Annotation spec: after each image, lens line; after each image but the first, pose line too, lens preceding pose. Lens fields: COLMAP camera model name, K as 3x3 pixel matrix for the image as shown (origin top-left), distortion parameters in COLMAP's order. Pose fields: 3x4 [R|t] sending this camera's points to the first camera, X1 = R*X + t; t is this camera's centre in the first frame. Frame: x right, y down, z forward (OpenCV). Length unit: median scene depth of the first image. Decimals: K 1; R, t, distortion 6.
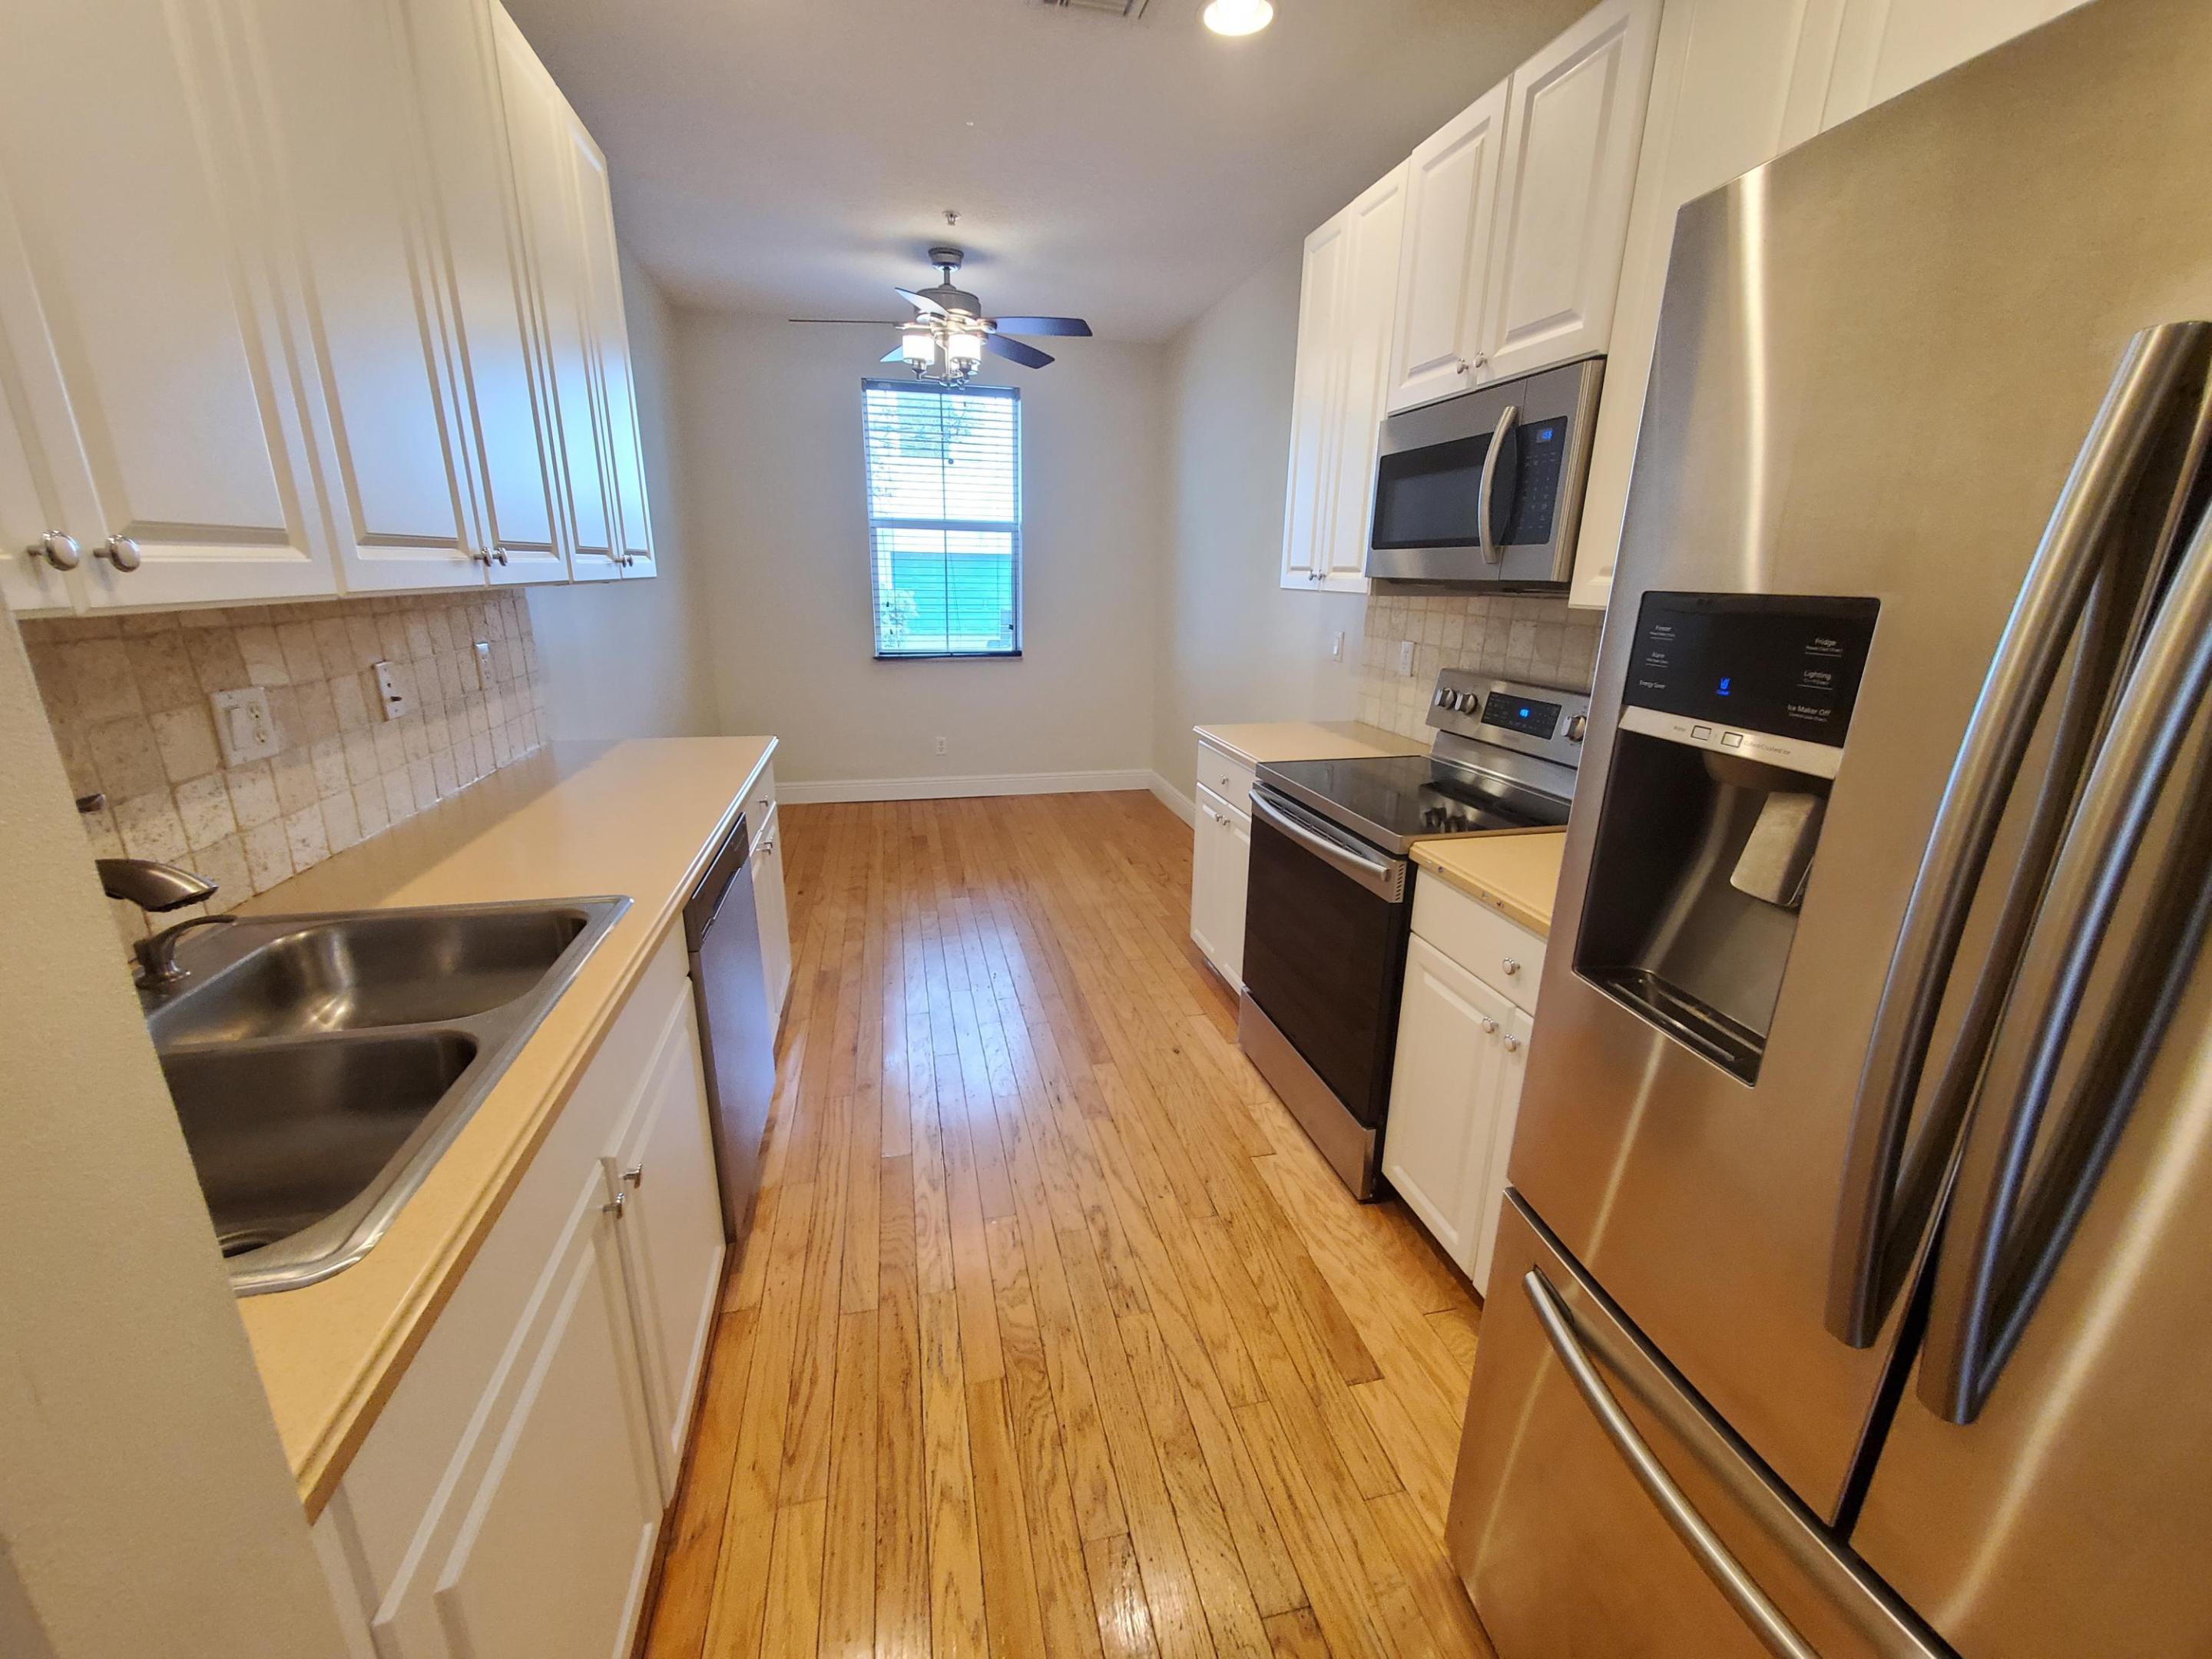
lens RADIAL K [[883.7, 0, 1106.0], [0, 883.7, 829.5], [0, 0, 1]] dist [-0.006807, -0.000478]
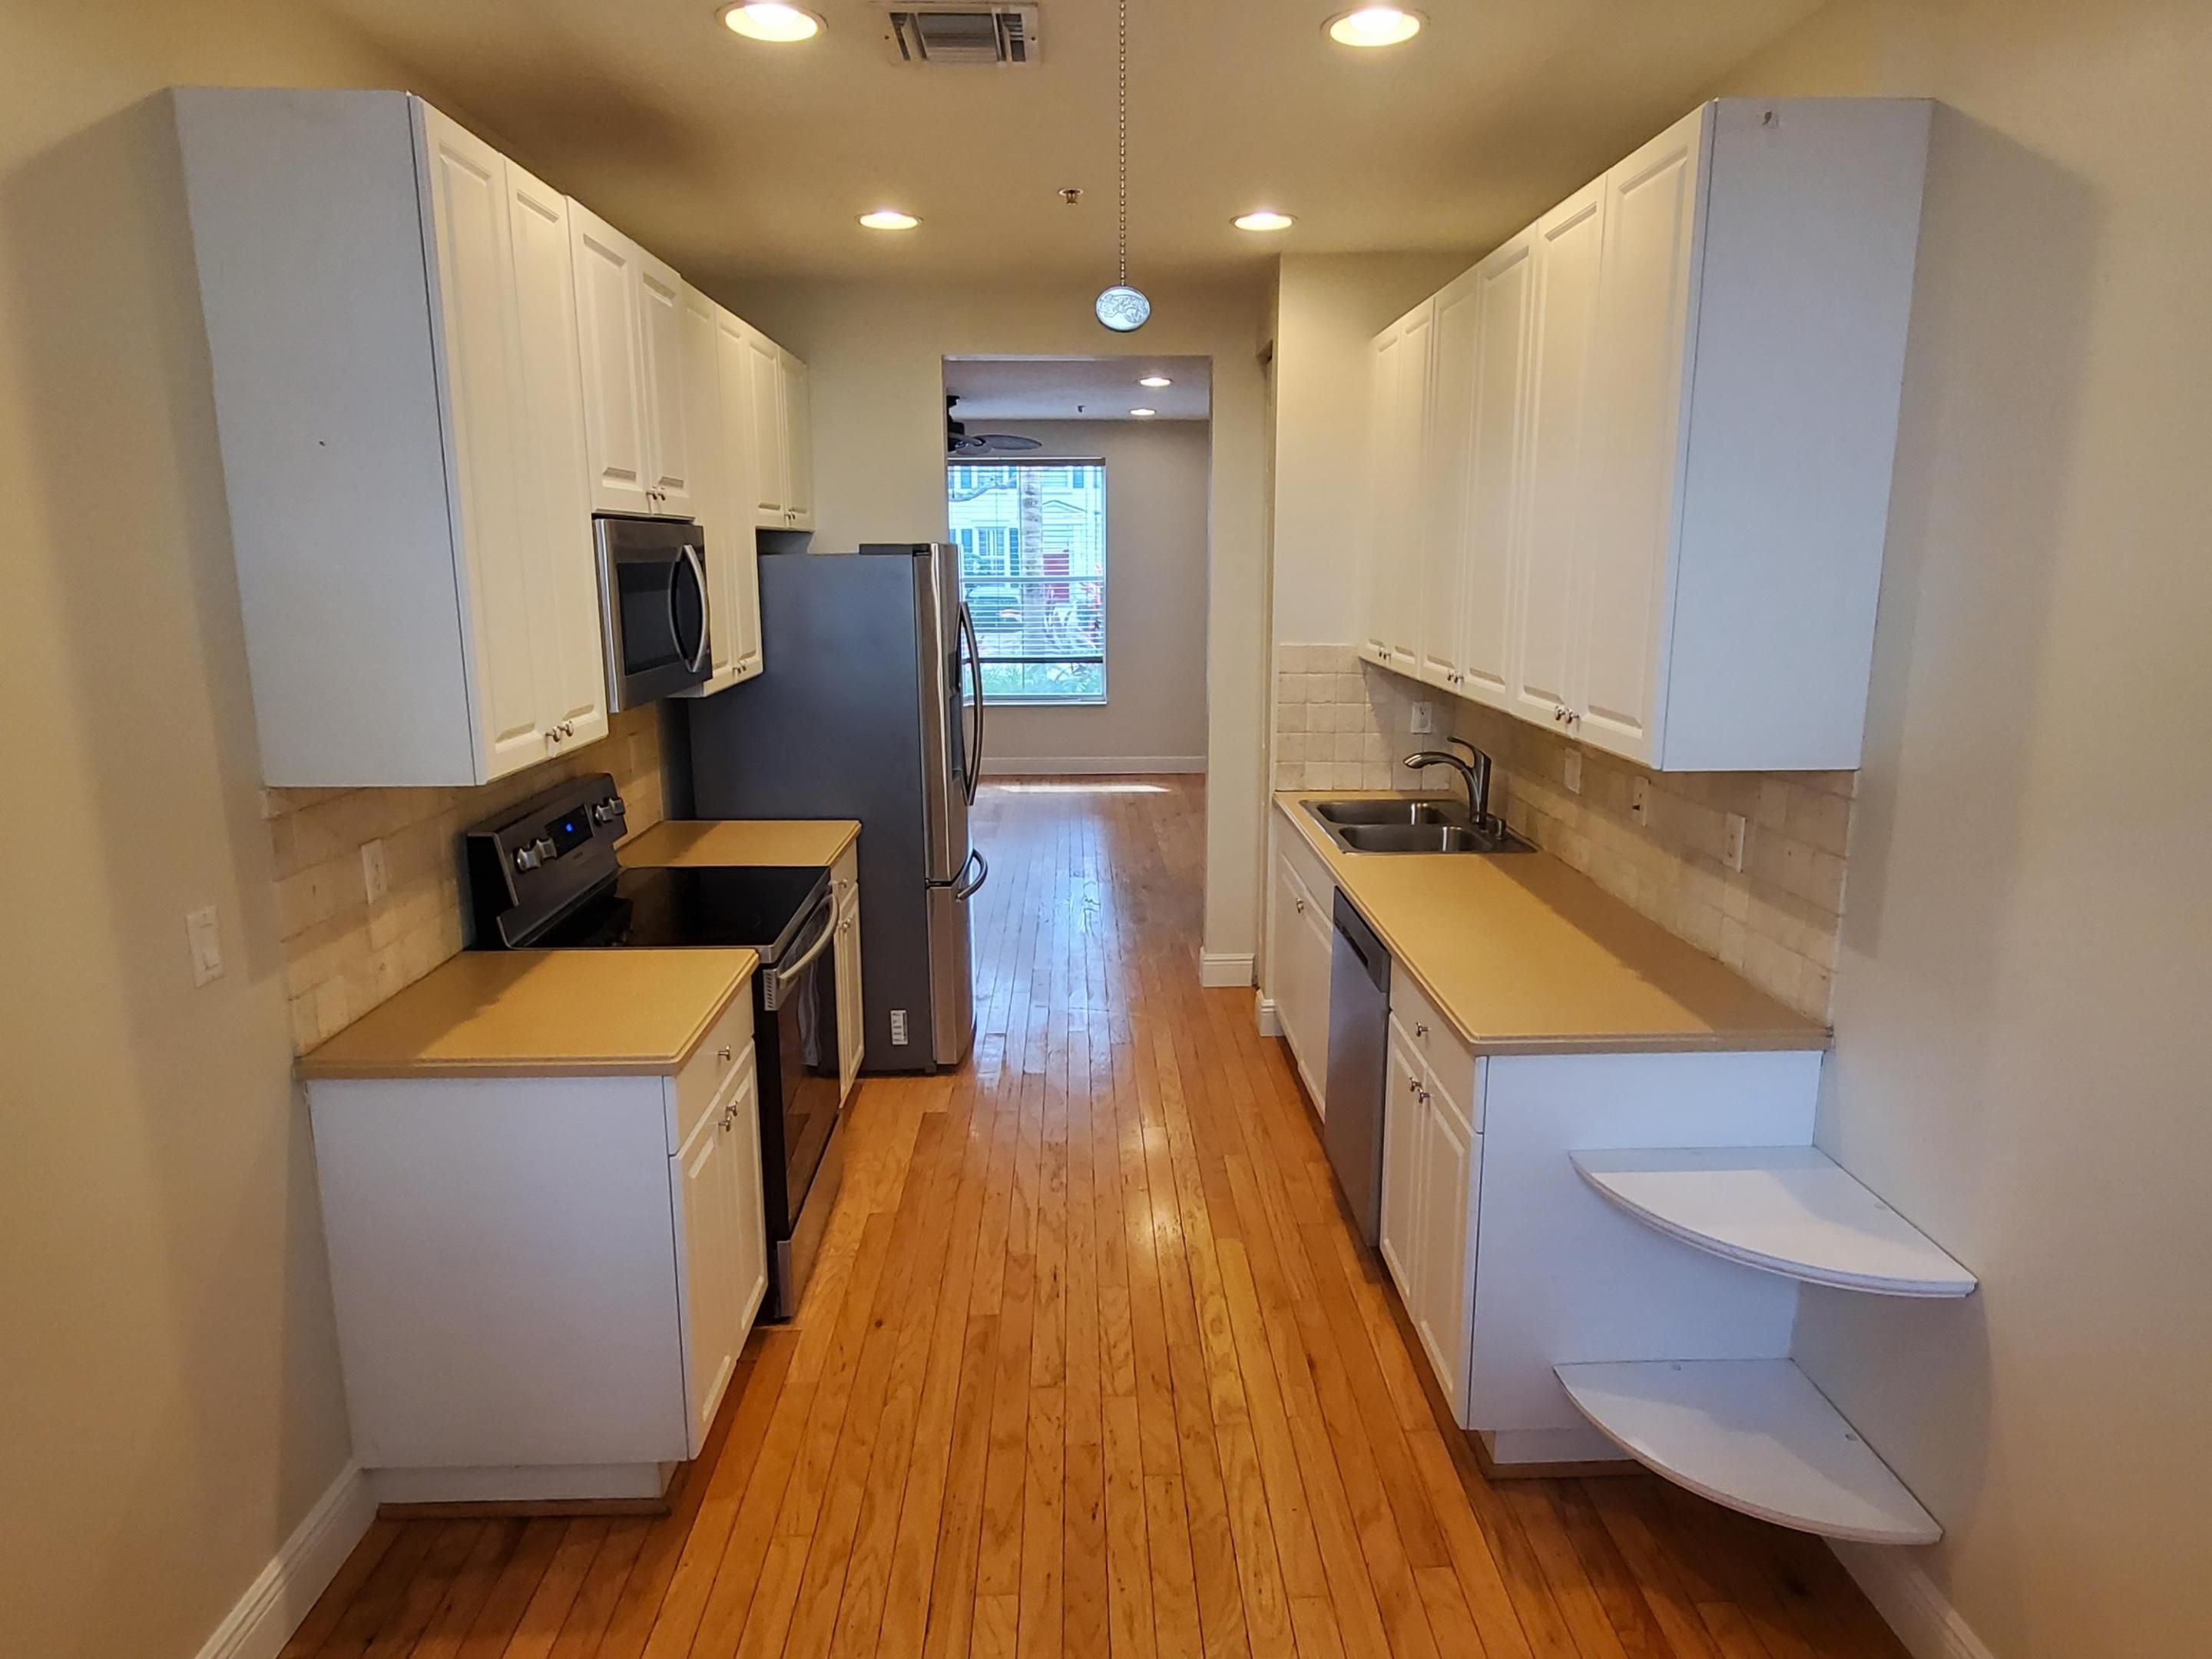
lens RADIAL K [[1351.3, 0, 1106.0], [0, 1351.3, 829.5], [0, 0, 1]] dist [-0.003841, 0.001382]
pose [[-0.978555, -0.058429, 0.197525, -0.571856], [0.041925, 0.882358, 0.468708, -1.194597], [-0.201674, 0.466938, -0.860986, 3.240059]]
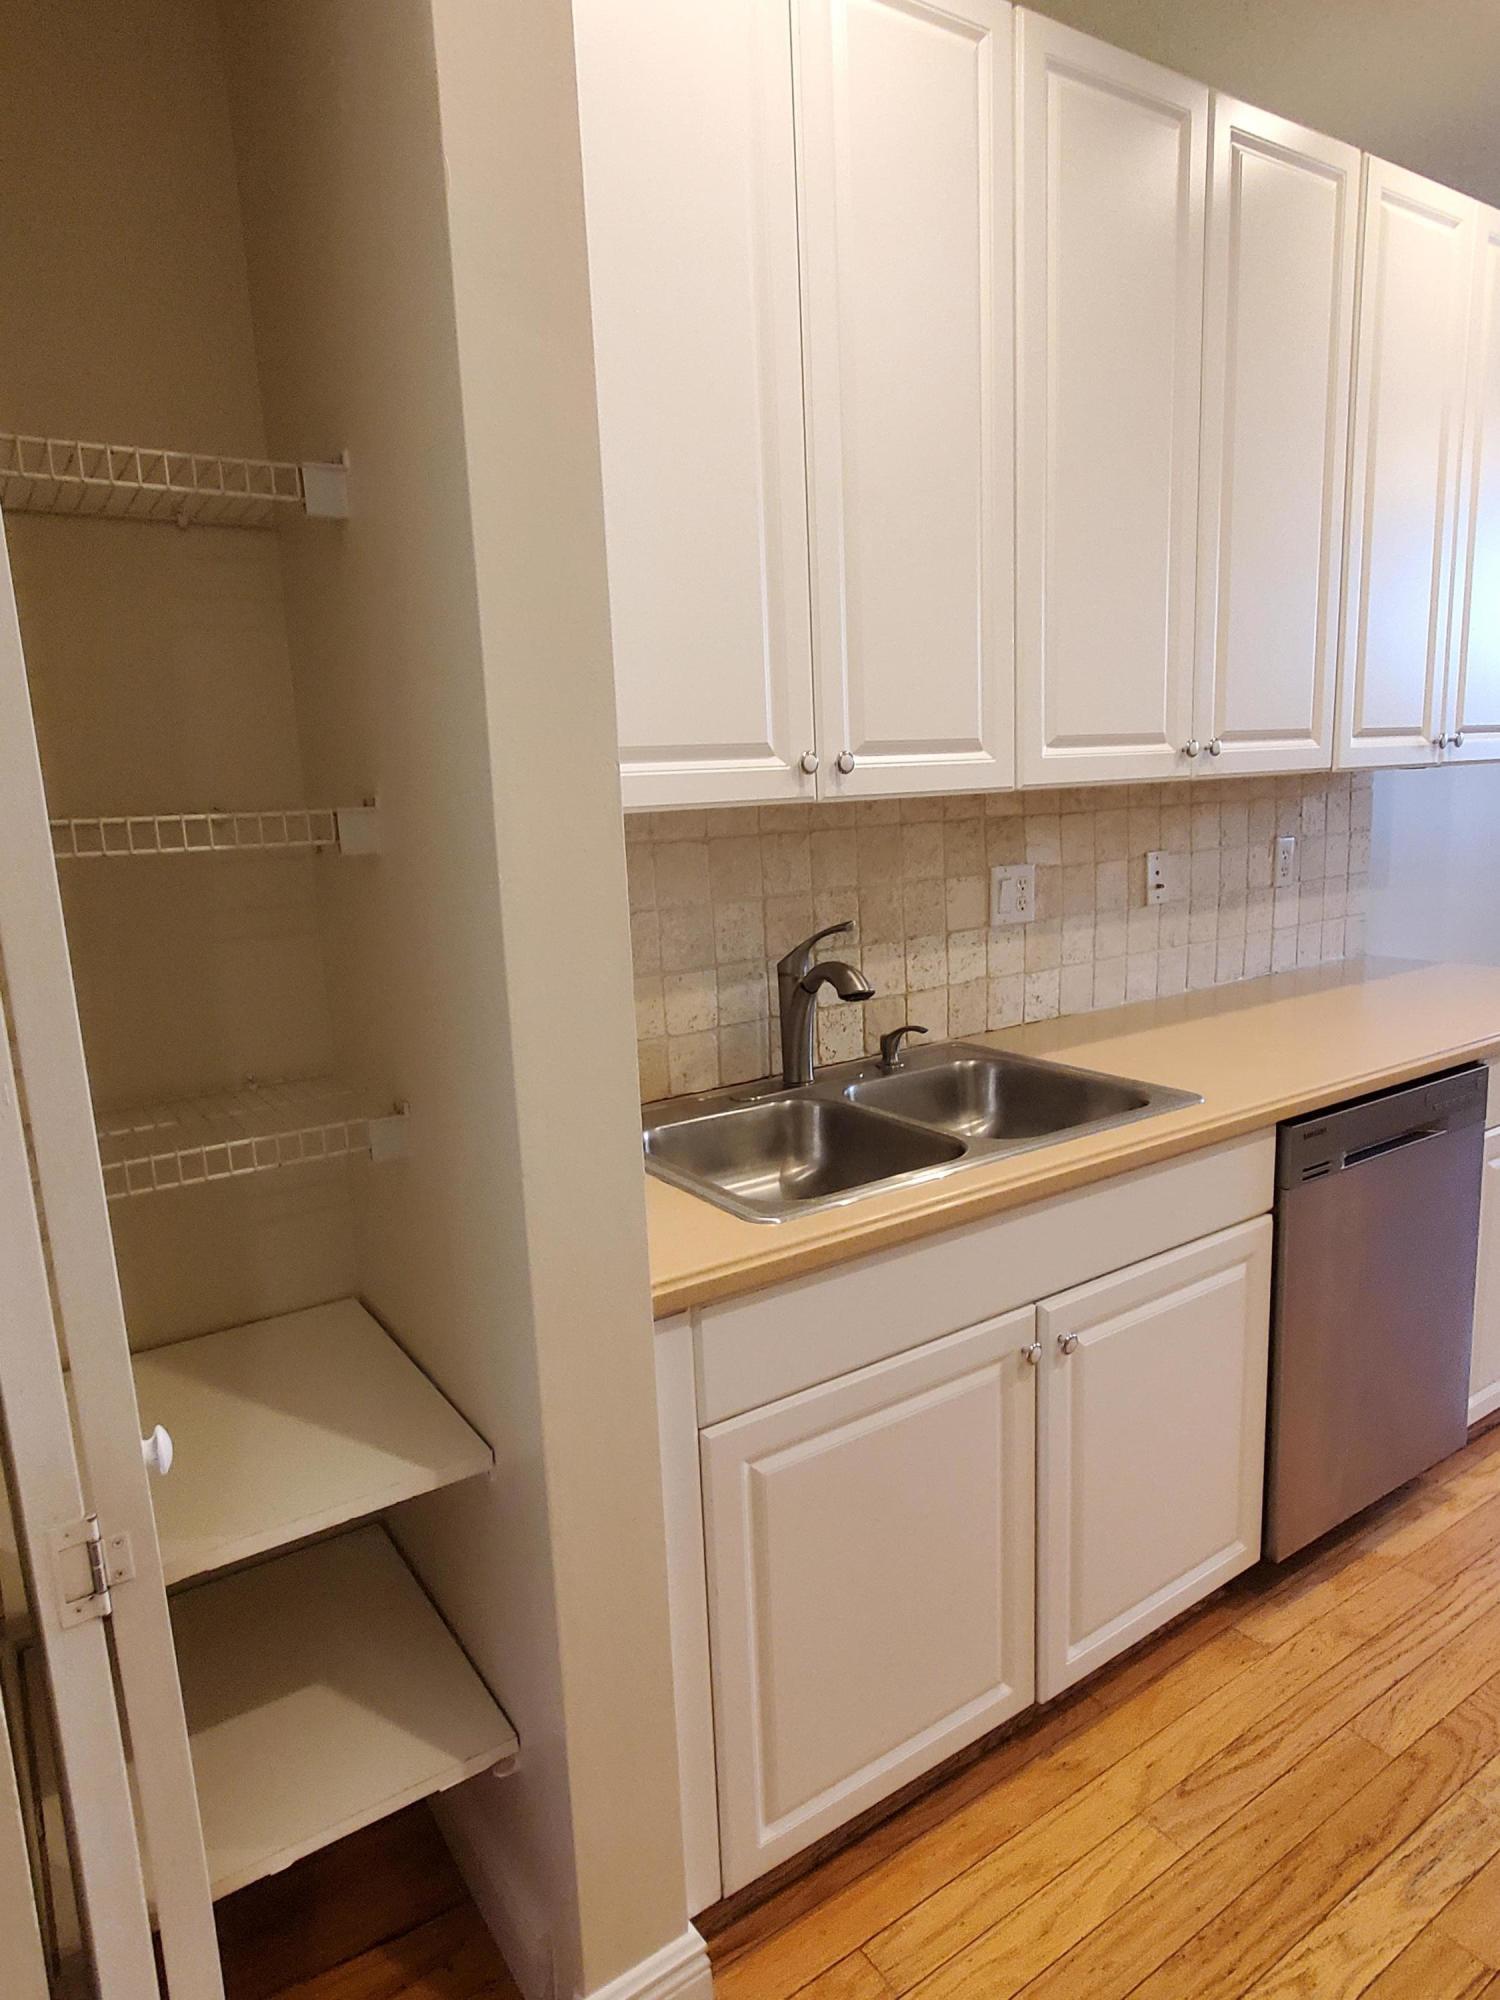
lens RADIAL K [[1221.8, 0, 750.0], [0, 1221.8, 1000.0], [0, 0, 1]] dist [-0.003841, 0.001382]
pose [[0.352404, 0.140191, -0.925288, 0.455654], [-0.221959, 0.973026, 0.062889, -0.000803], [0.909146, 0.183213, 0.374015, 0.049726]]
